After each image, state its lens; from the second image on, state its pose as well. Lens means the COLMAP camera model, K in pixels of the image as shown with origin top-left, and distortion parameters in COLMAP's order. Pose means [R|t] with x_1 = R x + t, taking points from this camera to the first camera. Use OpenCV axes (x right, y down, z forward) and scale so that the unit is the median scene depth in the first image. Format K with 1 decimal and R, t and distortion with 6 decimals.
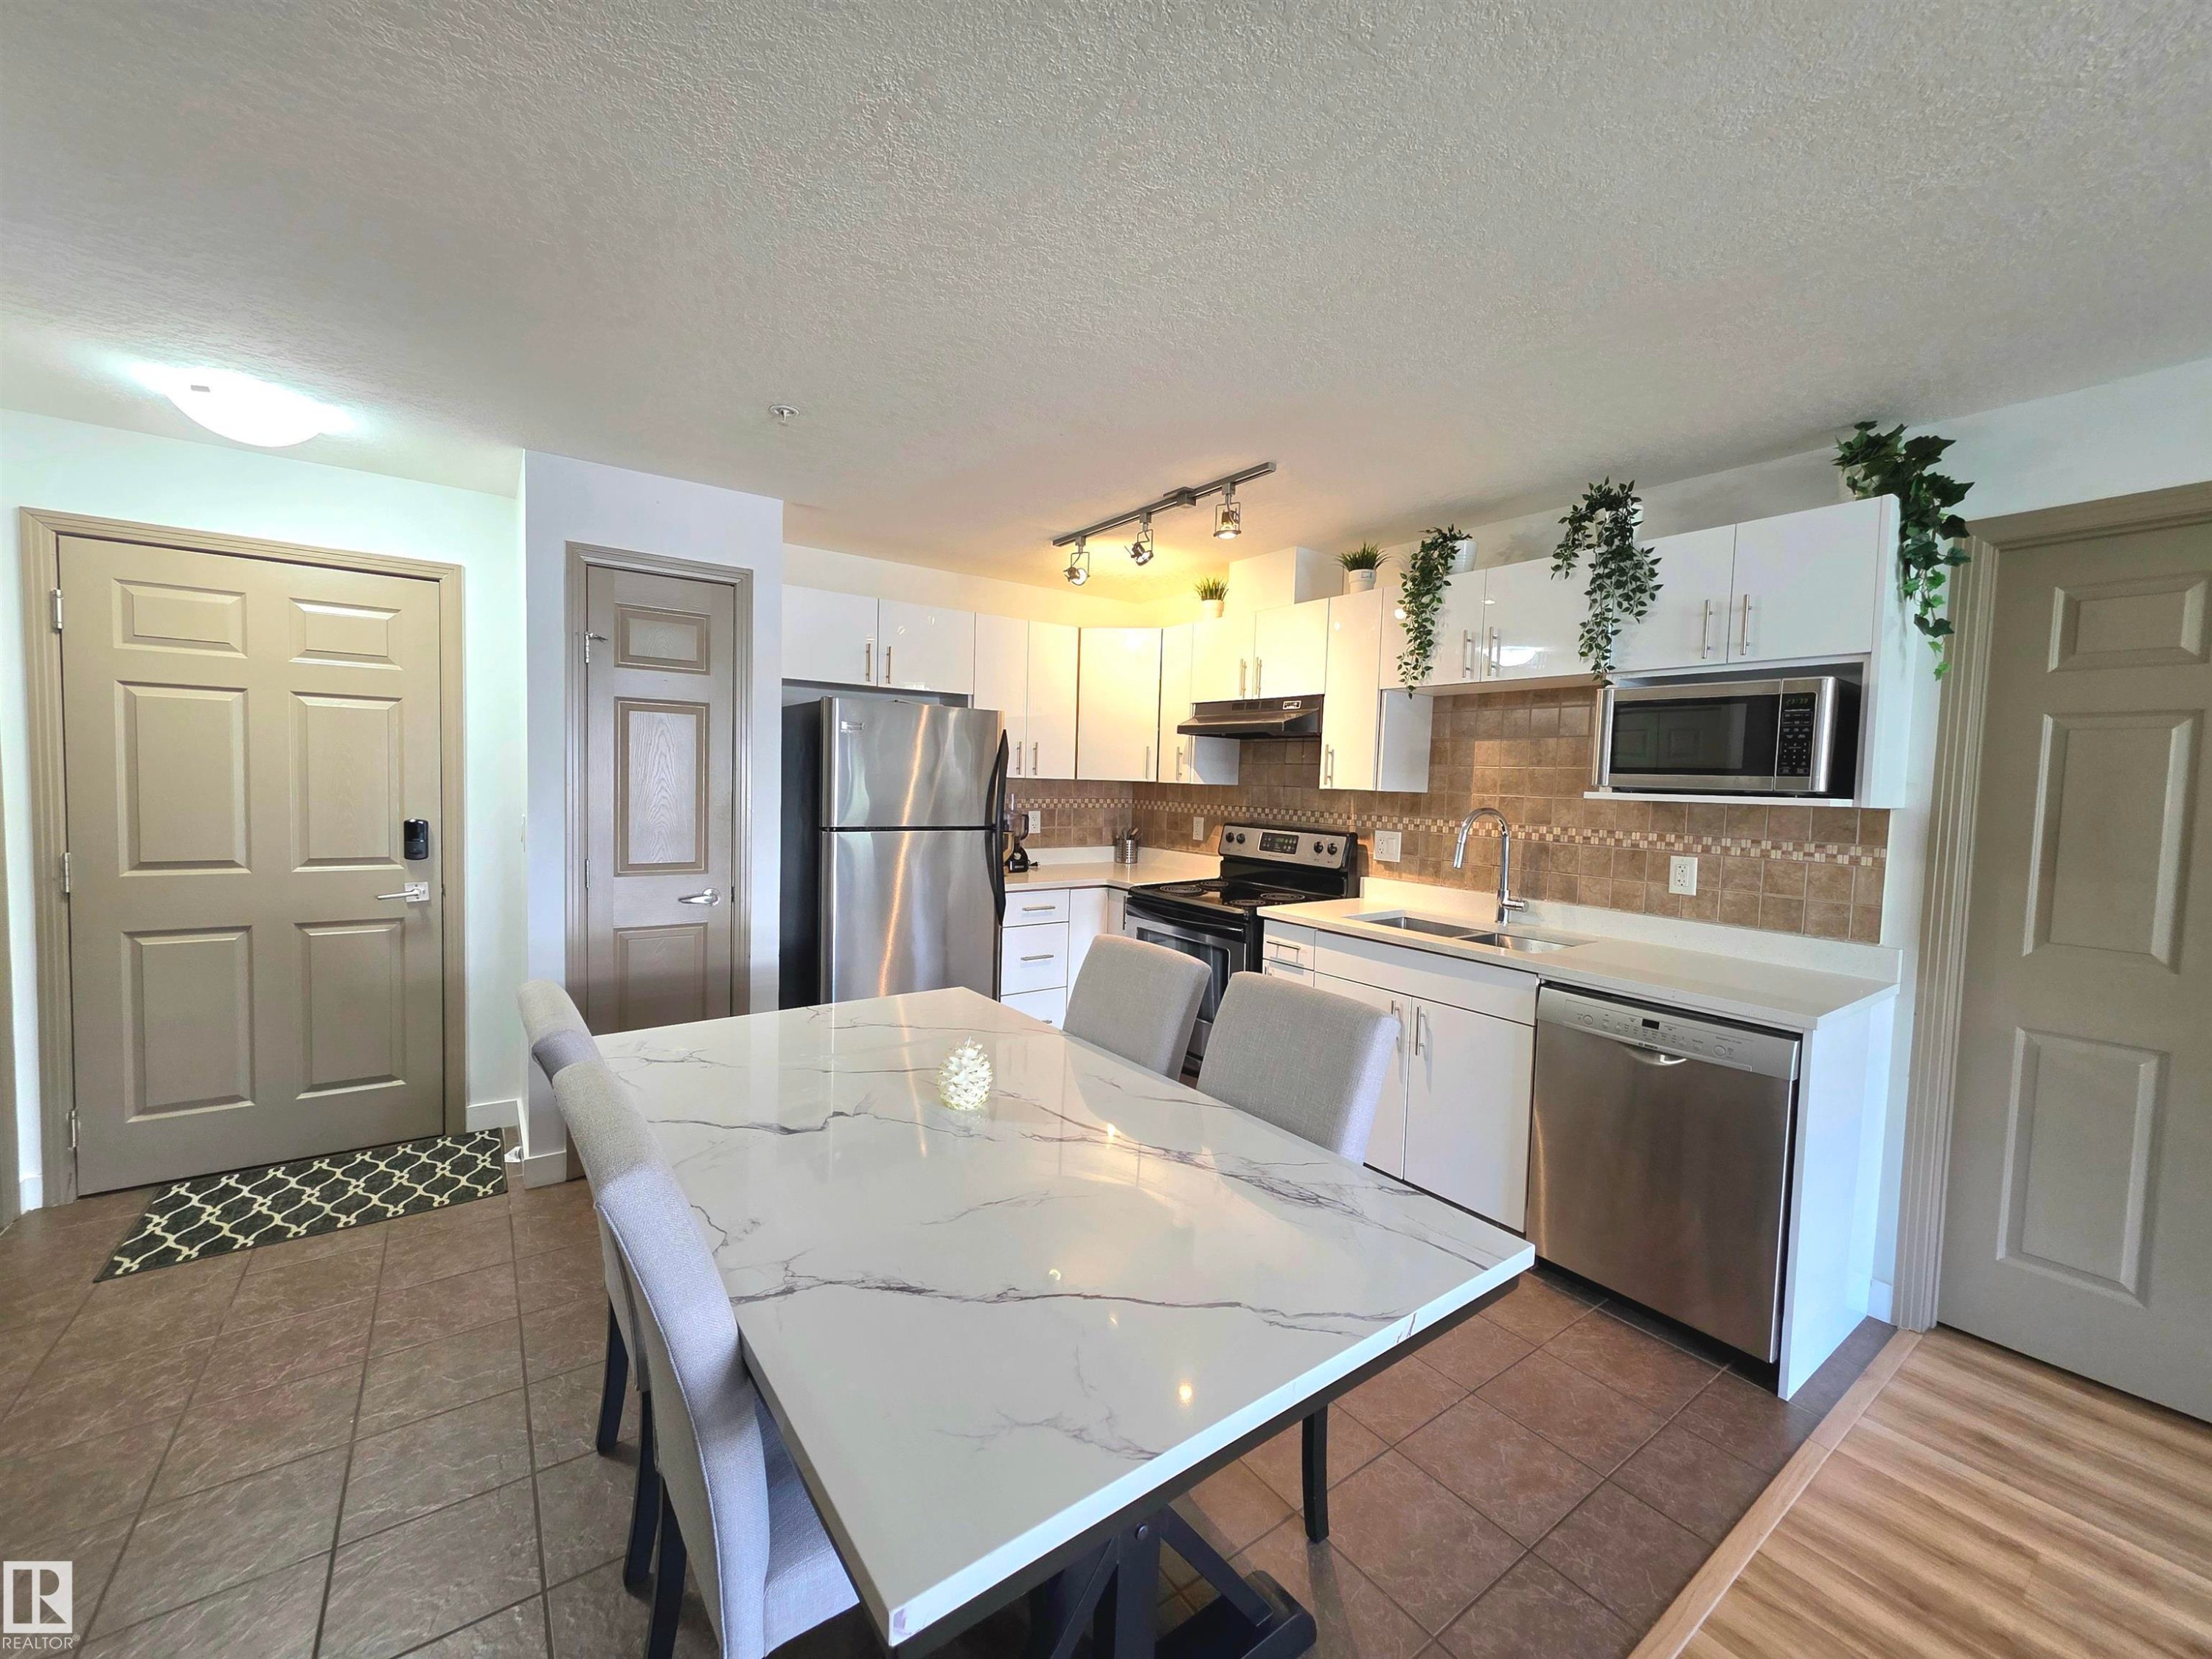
lens RADIAL K [[886.5, 0, 1100.8], [0, 886.5, 828.9], [0, 0, 1]] dist [-0.000247, 0.000323]
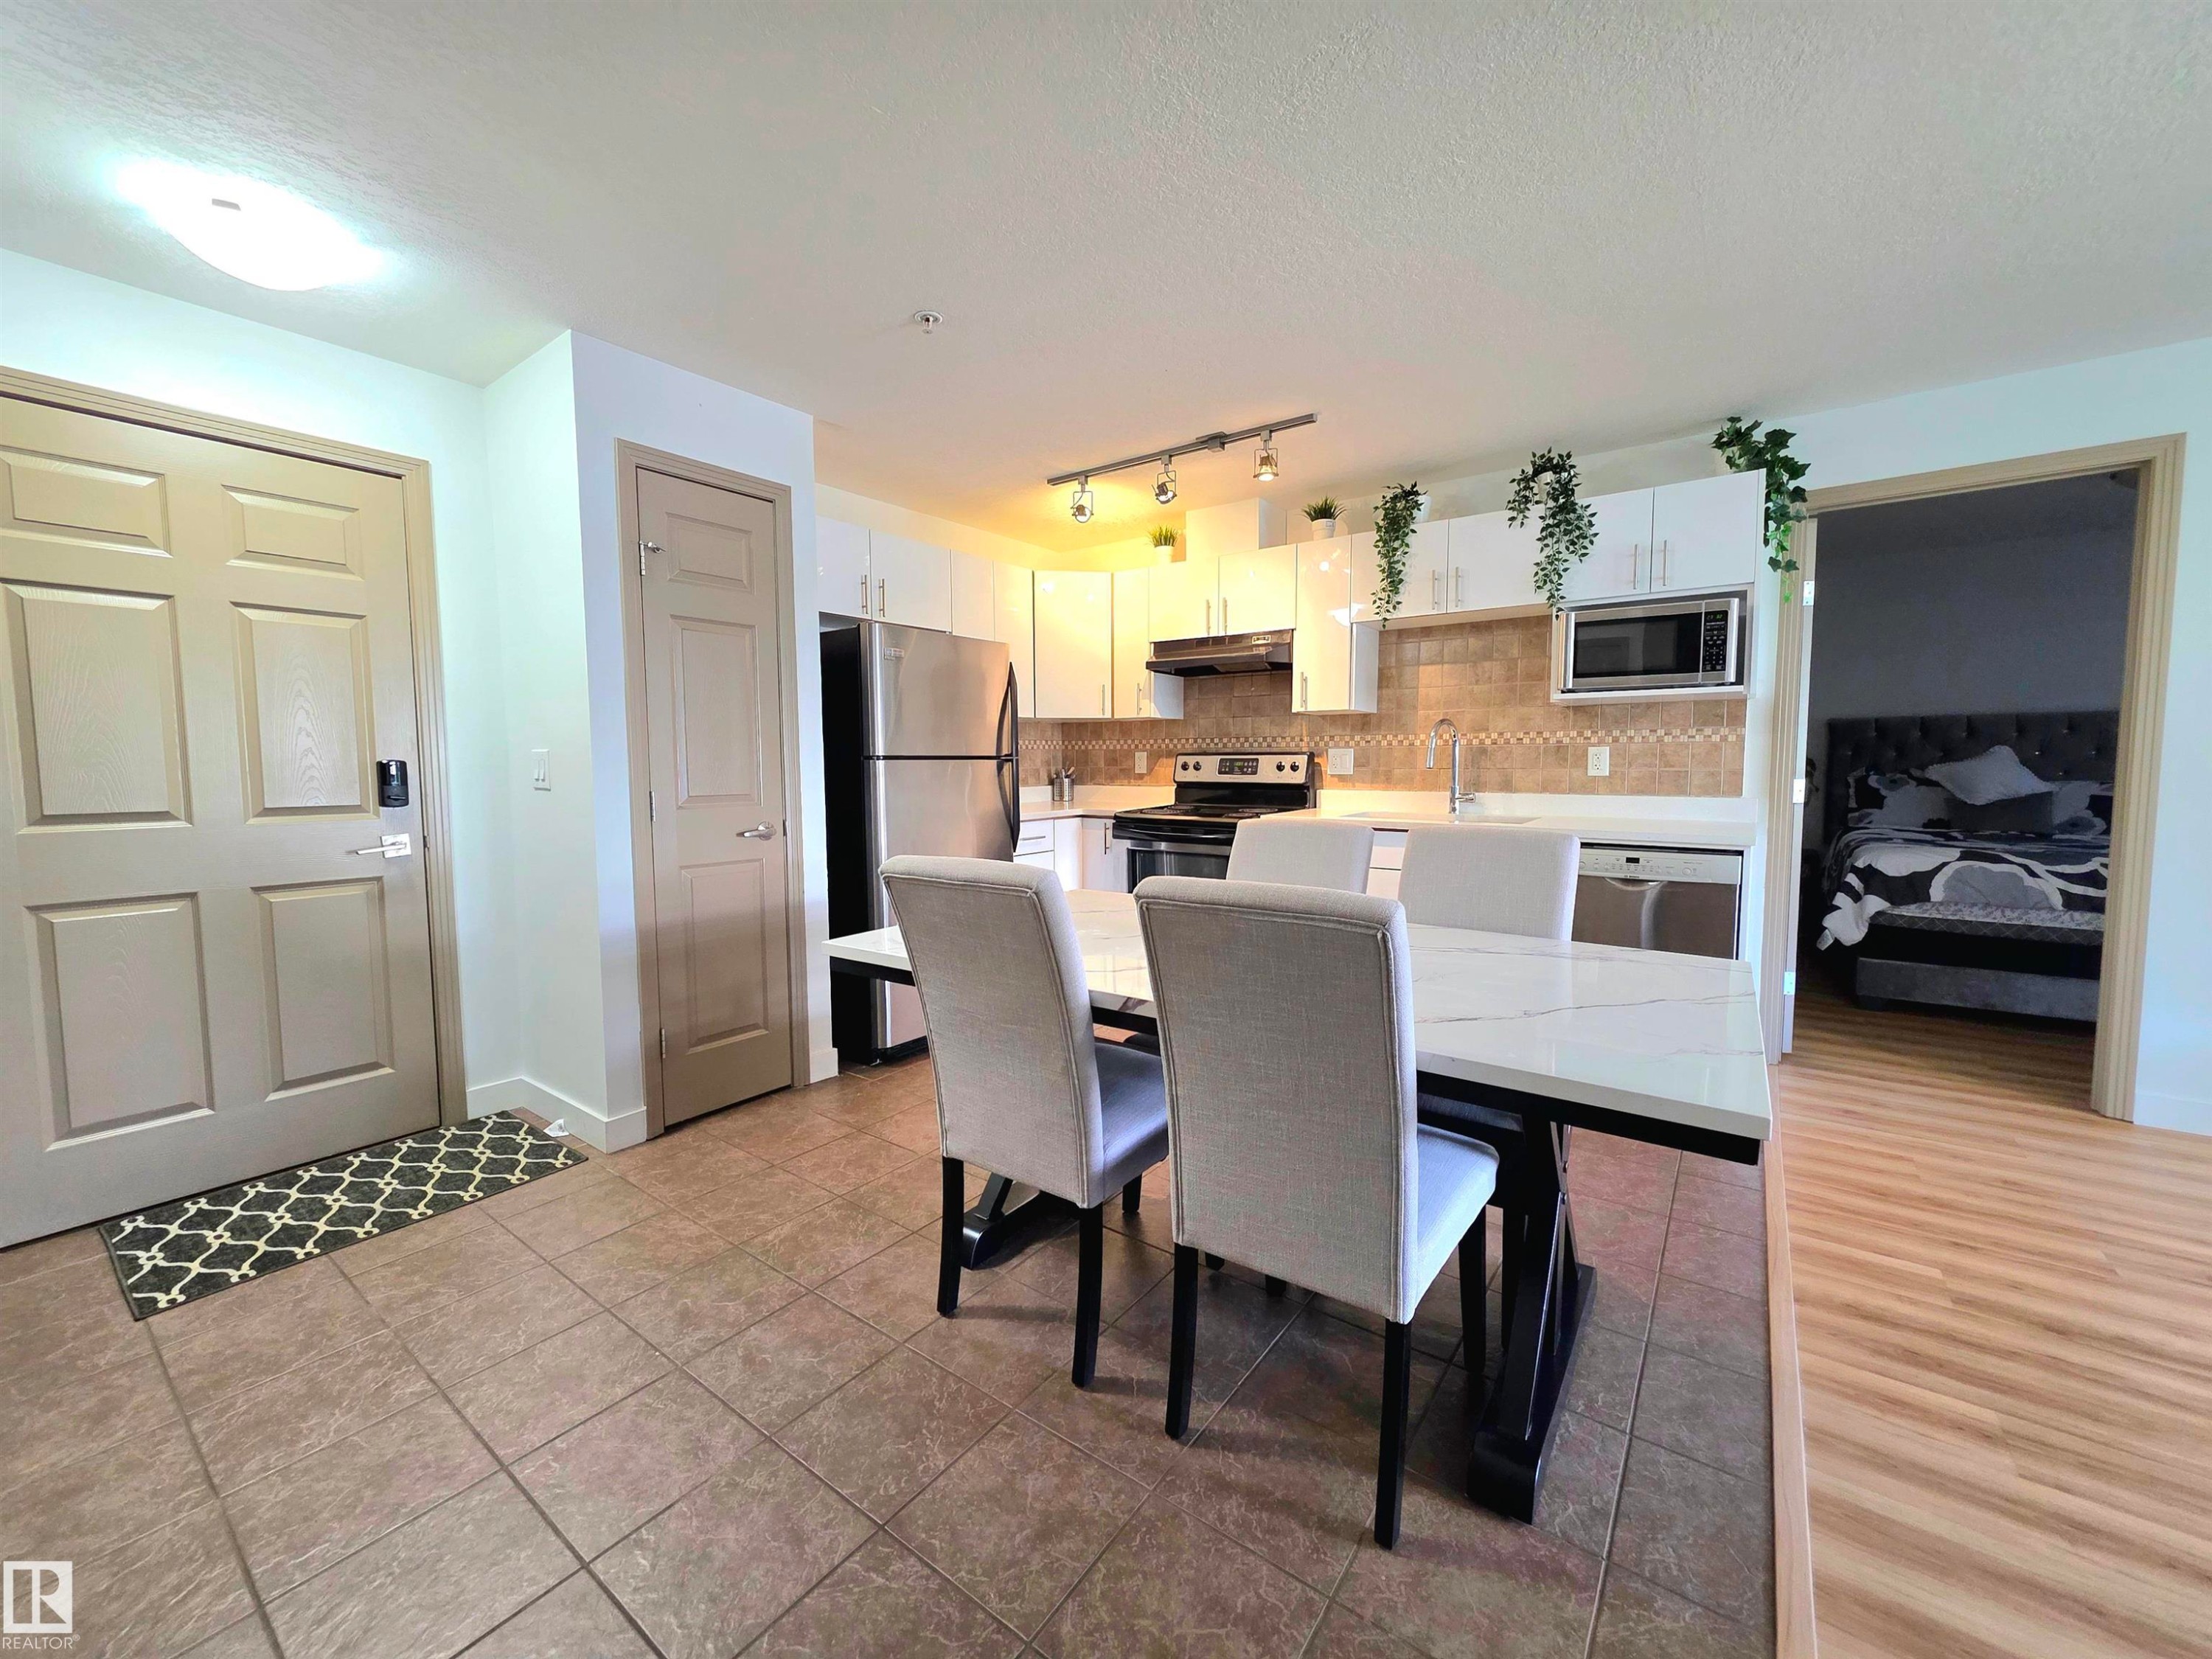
lens RADIAL K [[886.5, 0, 1093.7], [0, 886.5, 833.7], [0, 0, 1]] dist [-0.000247, 0.000323]
pose [[0.950937, -0.059807, 0.303548, -0.424446], [0.051933, 0.998073, 0.033954, 0.071065], [-0.304994, -0.016524, 0.952211, -0.017546]]
